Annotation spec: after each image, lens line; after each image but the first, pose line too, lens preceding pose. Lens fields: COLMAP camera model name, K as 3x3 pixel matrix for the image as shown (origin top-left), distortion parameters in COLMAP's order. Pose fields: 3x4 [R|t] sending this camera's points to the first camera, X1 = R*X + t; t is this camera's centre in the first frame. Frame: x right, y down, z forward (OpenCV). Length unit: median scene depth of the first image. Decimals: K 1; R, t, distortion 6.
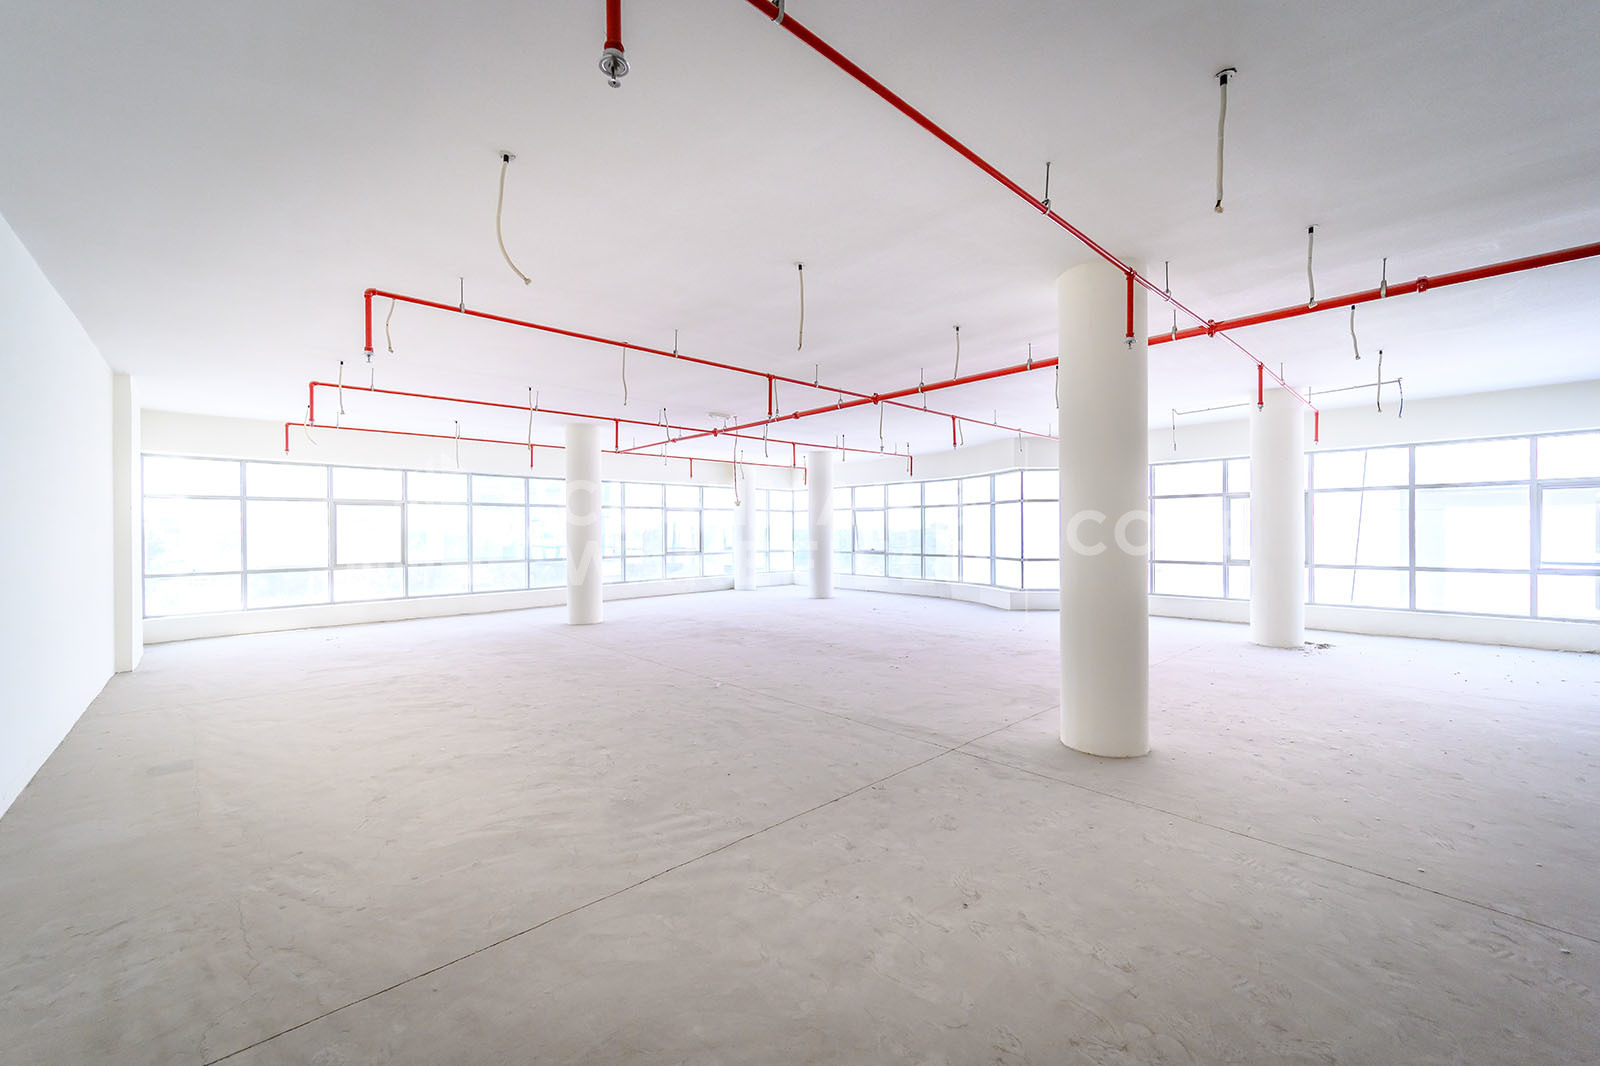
lens RADIAL K [[637.9, 0, 831.7], [0, 637.9, 530.4], [0, 0, 1]] dist [-0.000096, 0.000262]
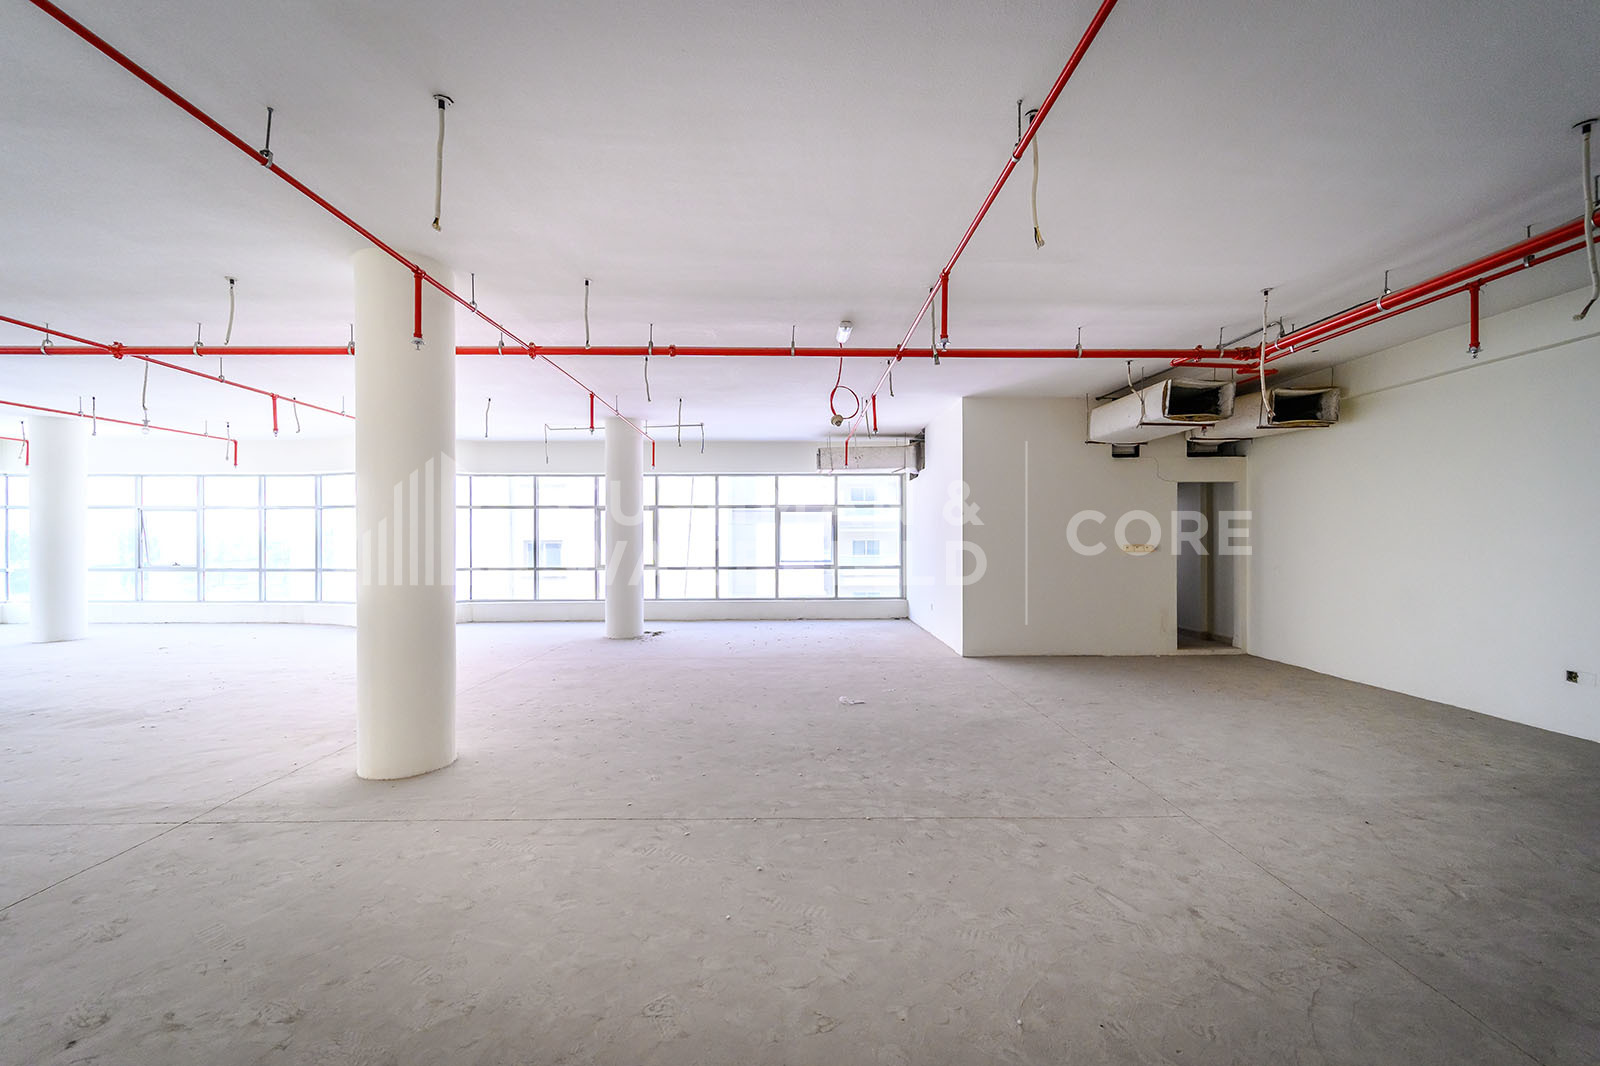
lens RADIAL K [[637.9, 0, 797.2], [0, 637.9, 538.4], [0, 0, 1]] dist [-0.000096, 0.000262]
pose [[0.672634, 0.003478, 0.739967, 0.103247], [-0.002879, 0.999994, -0.002083, 0.000551], [-0.739970, -0.000729, 0.672640, -0.055351]]
